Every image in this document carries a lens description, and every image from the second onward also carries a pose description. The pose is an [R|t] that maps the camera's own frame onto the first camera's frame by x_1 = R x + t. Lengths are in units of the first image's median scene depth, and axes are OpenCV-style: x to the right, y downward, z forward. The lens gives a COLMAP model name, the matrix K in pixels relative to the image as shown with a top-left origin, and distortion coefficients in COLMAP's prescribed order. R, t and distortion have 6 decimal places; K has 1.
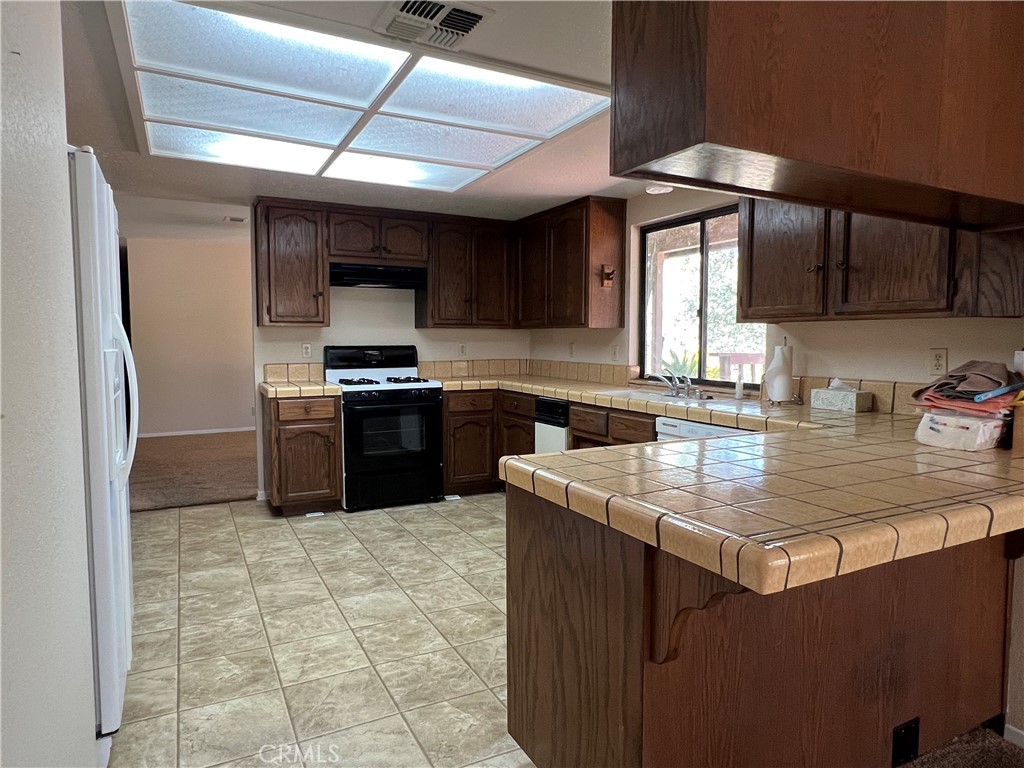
lens RADIAL K [[624.5, 0, 503.4], [0, 624.5, 383.2], [0, 0, 1]] dist [-0.001214, -0.002108]
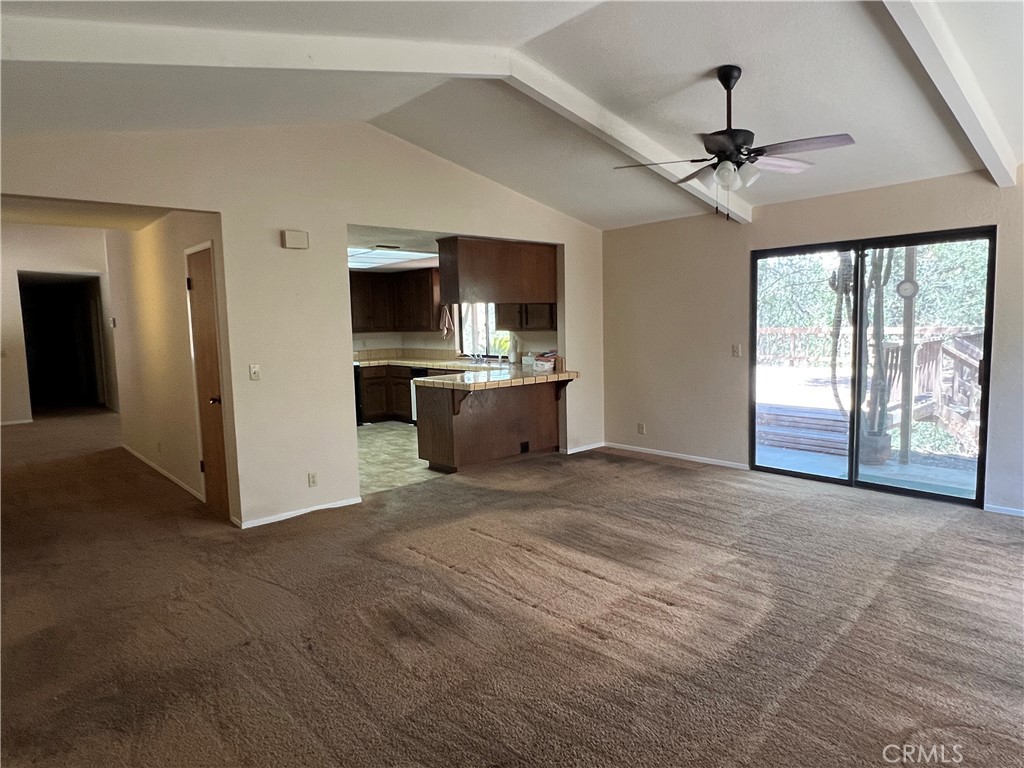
lens RADIAL K [[624.5, 0, 508.2], [0, 624.5, 386.0], [0, 0, 1]] dist [-0.001214, -0.002108]
pose [[0.966771, -0.052302, 0.250238, -0.188664], [0.044787, 0.998361, 0.035637, 0.030580], [-0.251692, -0.023246, 0.967528, -1.290893]]
